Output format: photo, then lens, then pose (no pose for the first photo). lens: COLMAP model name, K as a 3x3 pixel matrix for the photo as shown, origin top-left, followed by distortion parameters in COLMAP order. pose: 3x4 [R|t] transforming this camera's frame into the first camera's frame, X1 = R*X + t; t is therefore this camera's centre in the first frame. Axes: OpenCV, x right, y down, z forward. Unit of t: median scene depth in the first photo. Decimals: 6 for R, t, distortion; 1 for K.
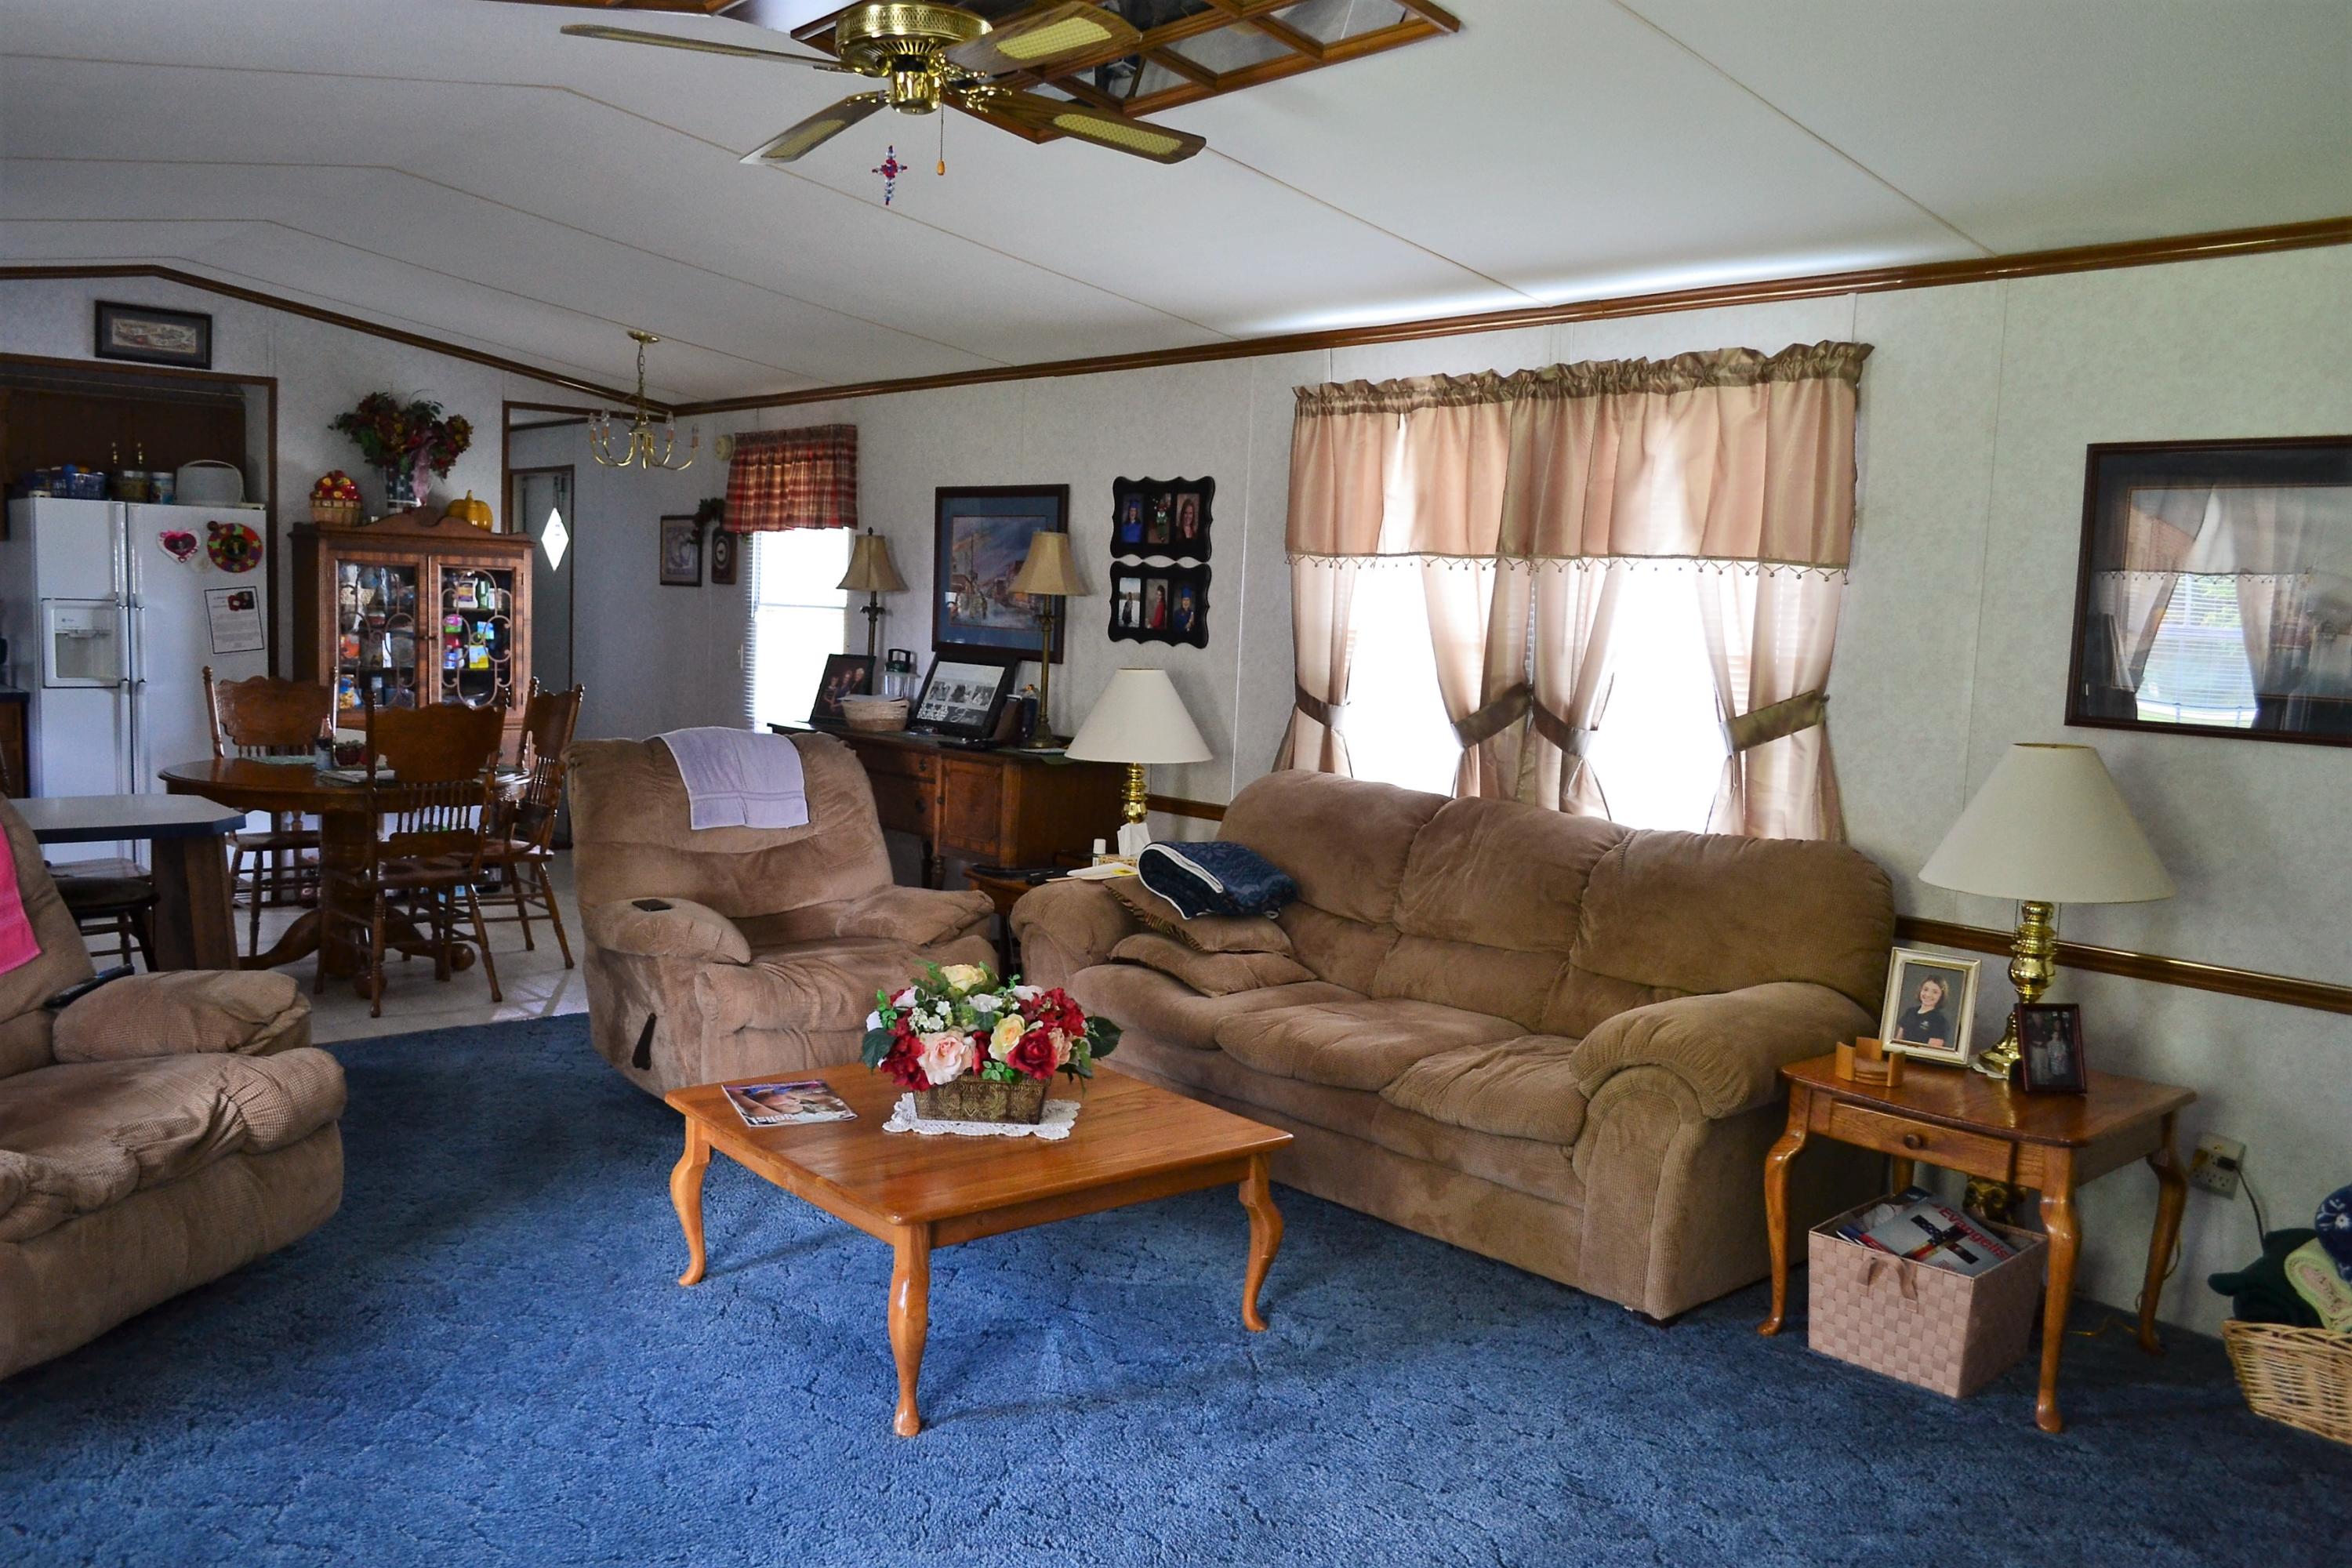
lens RADIAL K [[1861.9, 0, 1172.0], [0, 1861.9, 783.6], [0, 0, 1]] dist [-0.011420, 0.003160]
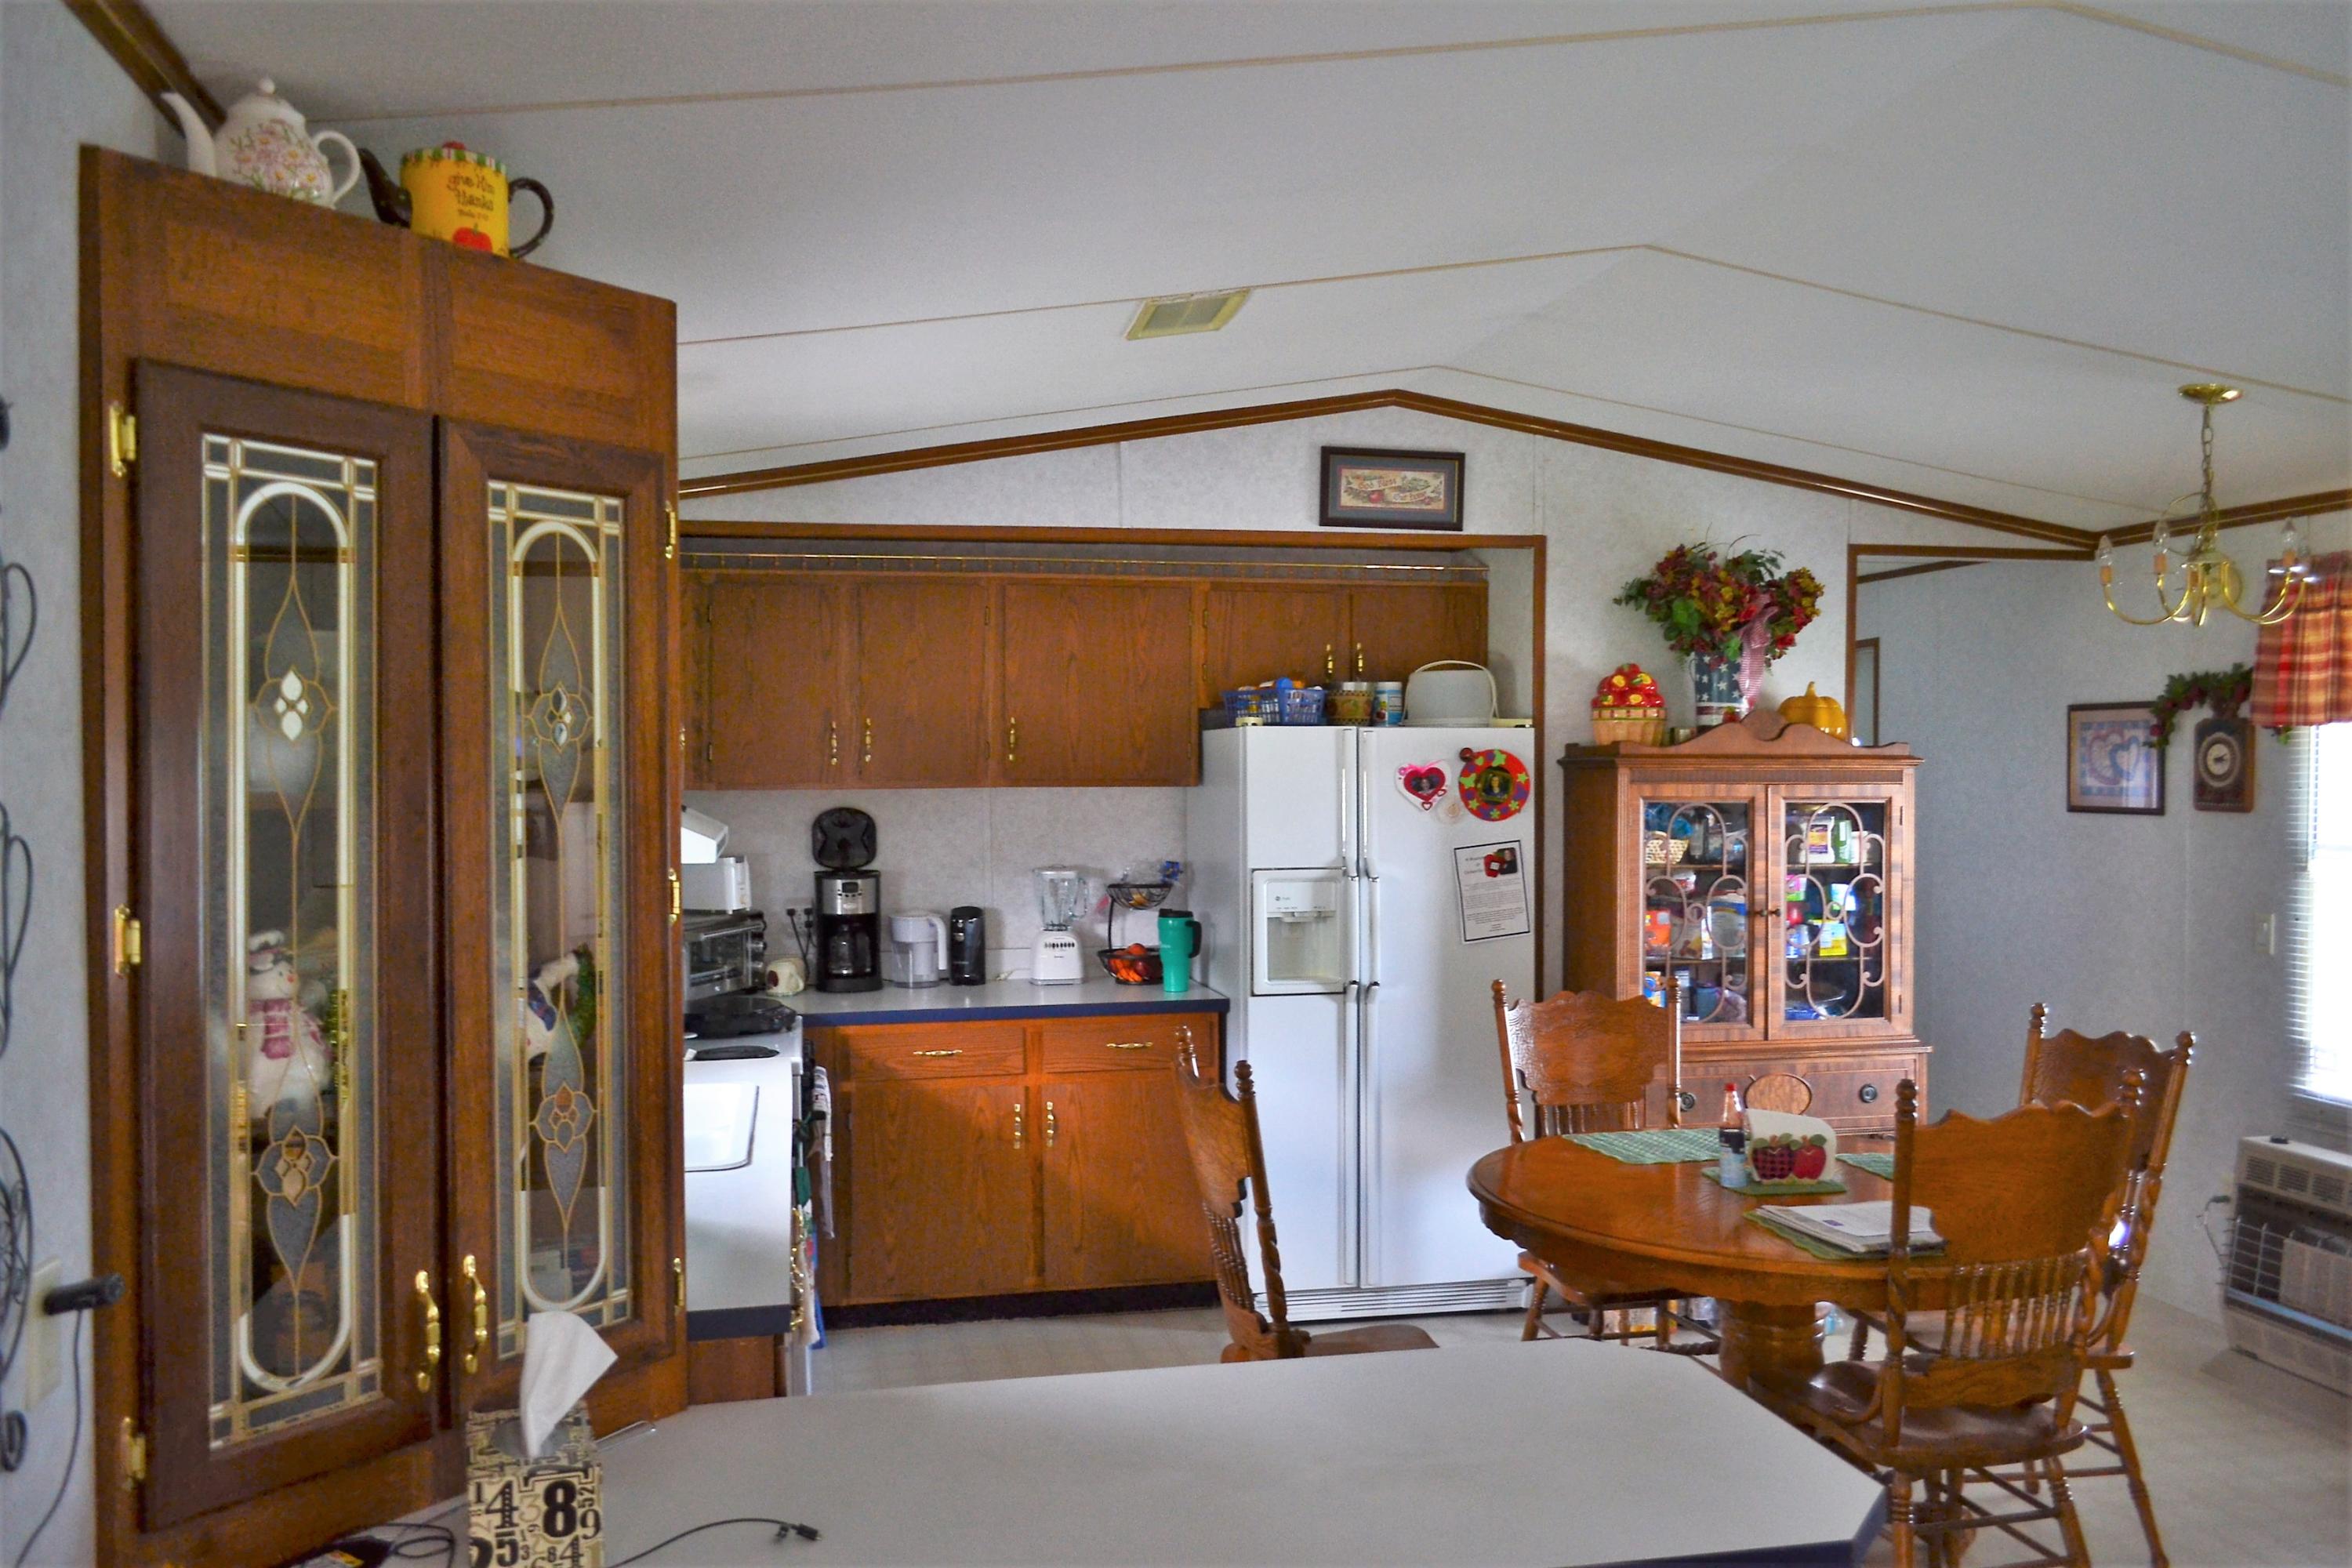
lens RADIAL K [[1861.9, 0, 1167.8], [0, 1861.9, 786.4], [0, 0, 1]] dist [-0.011420, 0.003160]
pose [[0.870741, -0.031949, -0.490702, -0.312530], [-0.015468, 0.995614, -0.092271, -0.070316], [0.491498, 0.087935, 0.866428, 0.398535]]
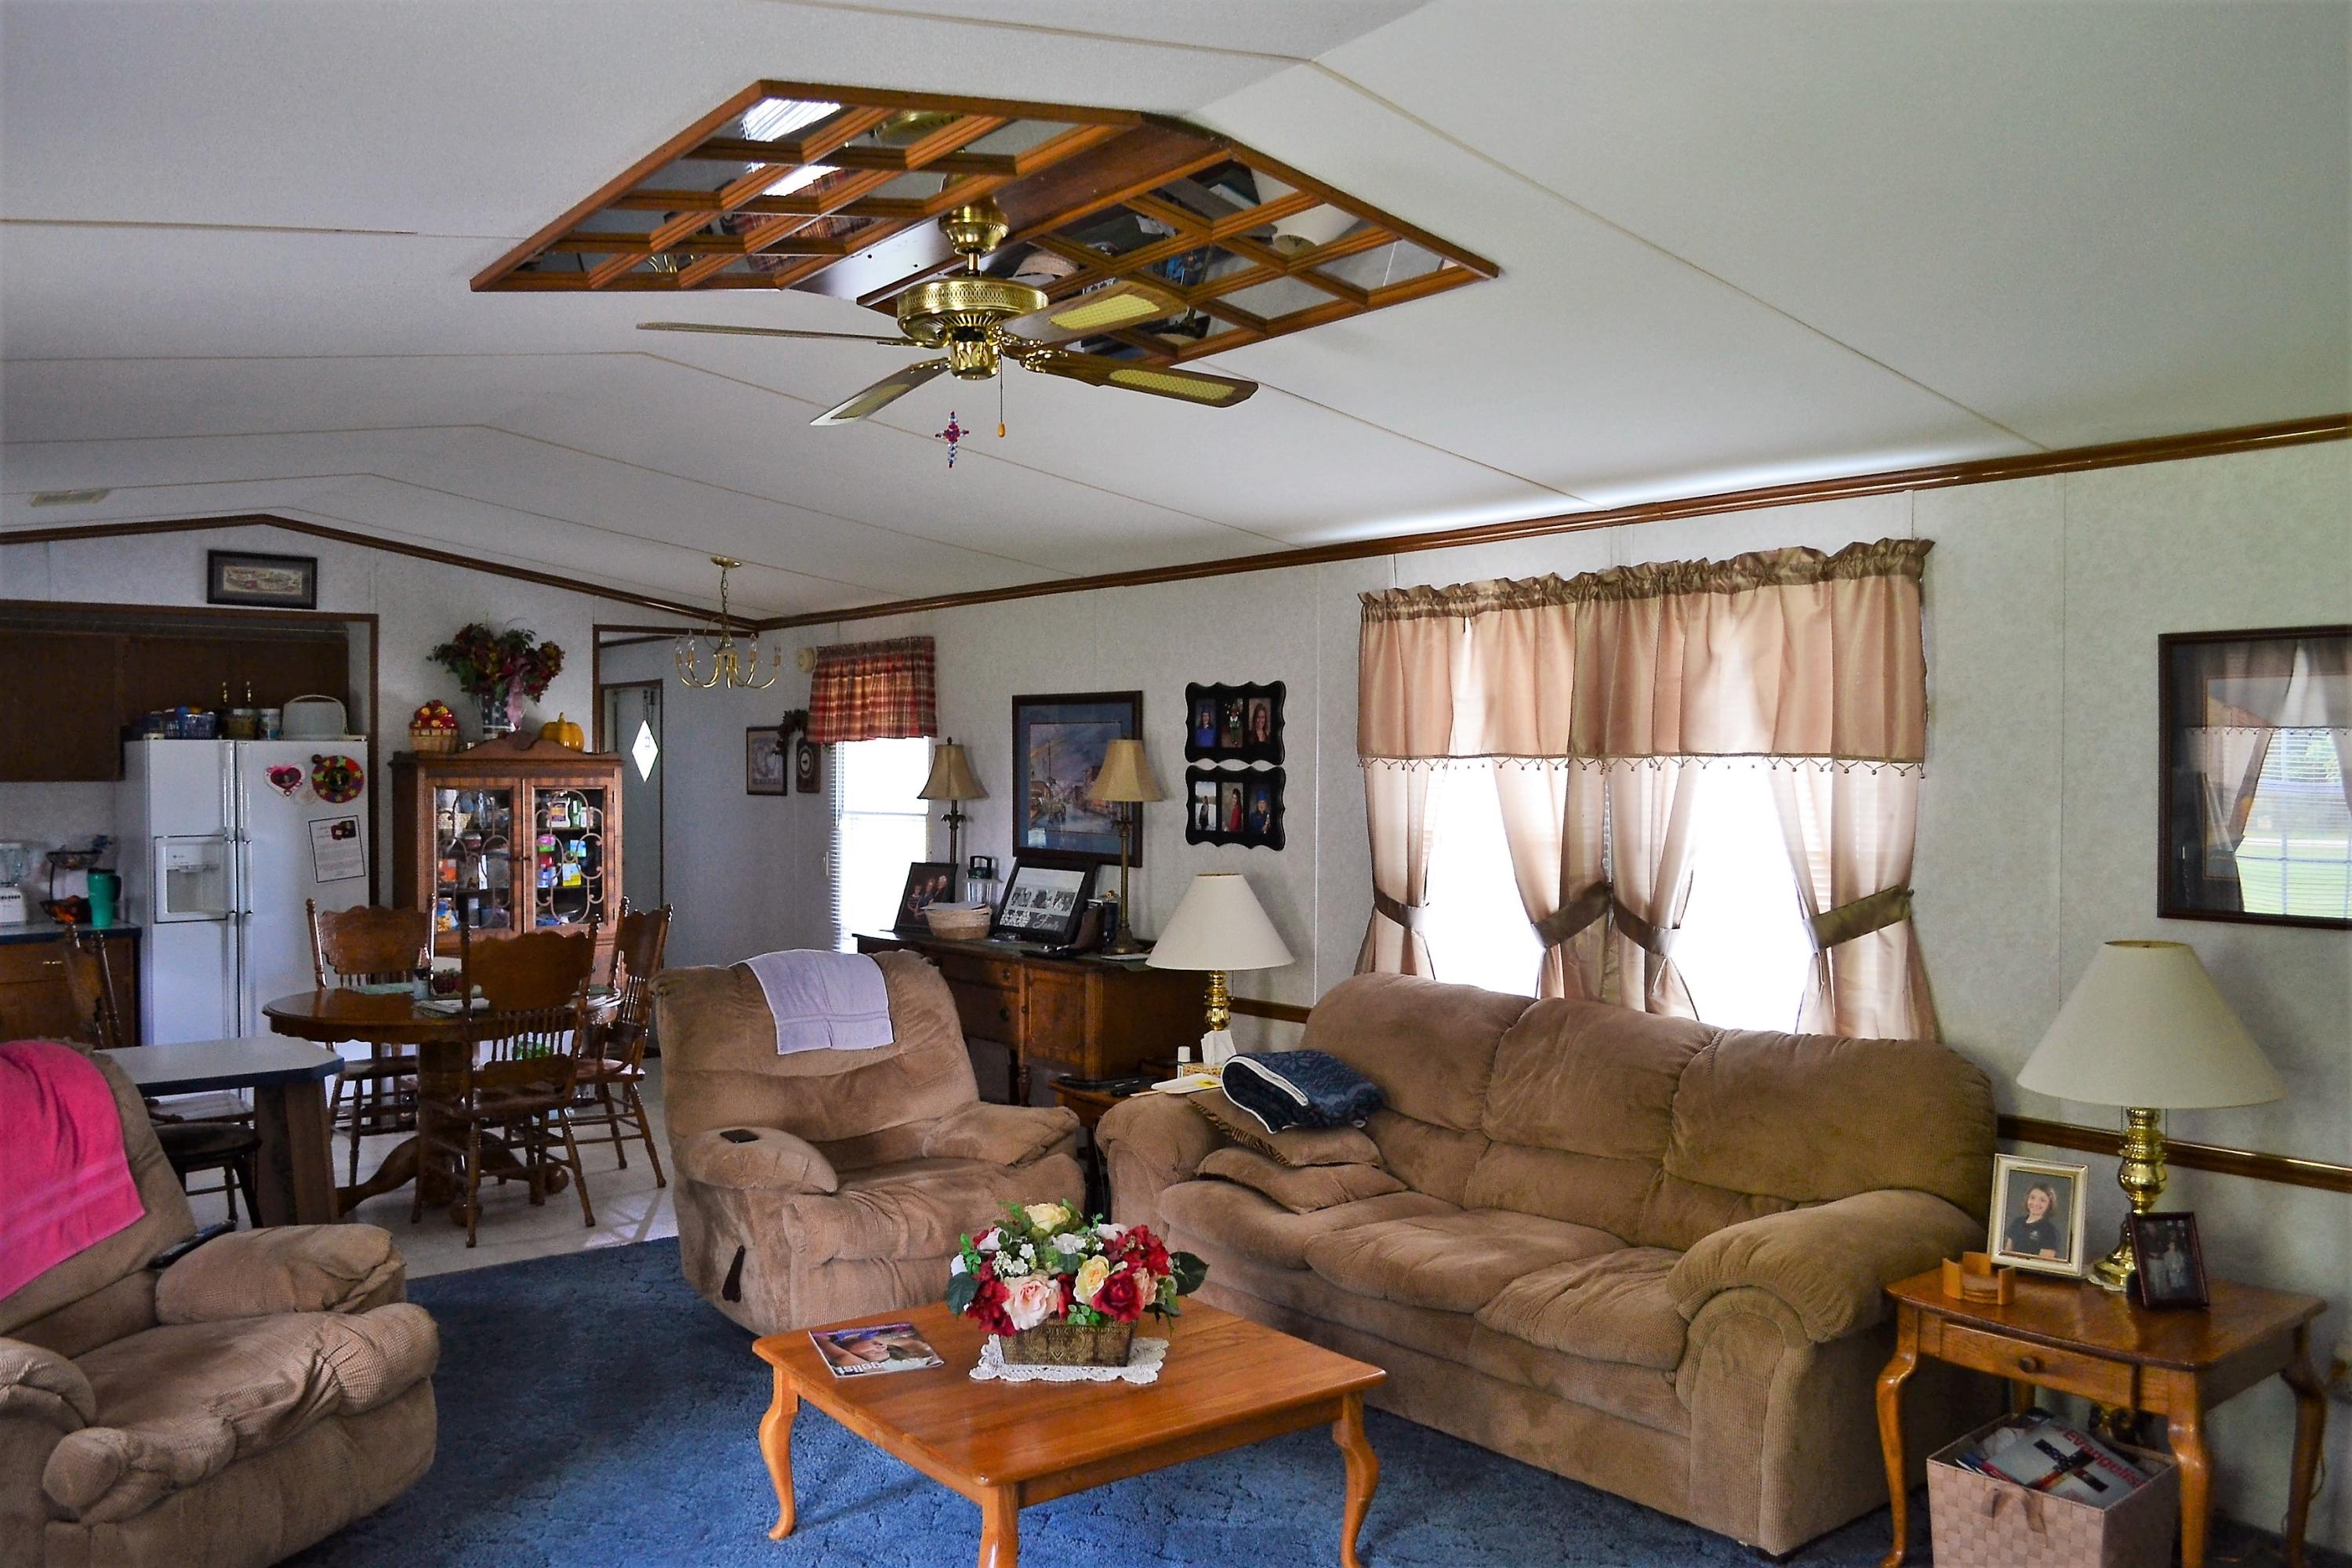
lens RADIAL K [[1861.9, 0, 1171.6], [0, 1861.9, 782.9], [0, 0, 1]] dist [-0.011420, 0.003160]
pose [[0.998241, -0.038101, -0.045429, 0.004796], [0.033942, 0.995449, -0.089050, -0.019795], [0.048615, 0.087351, 0.994991, -0.004228]]
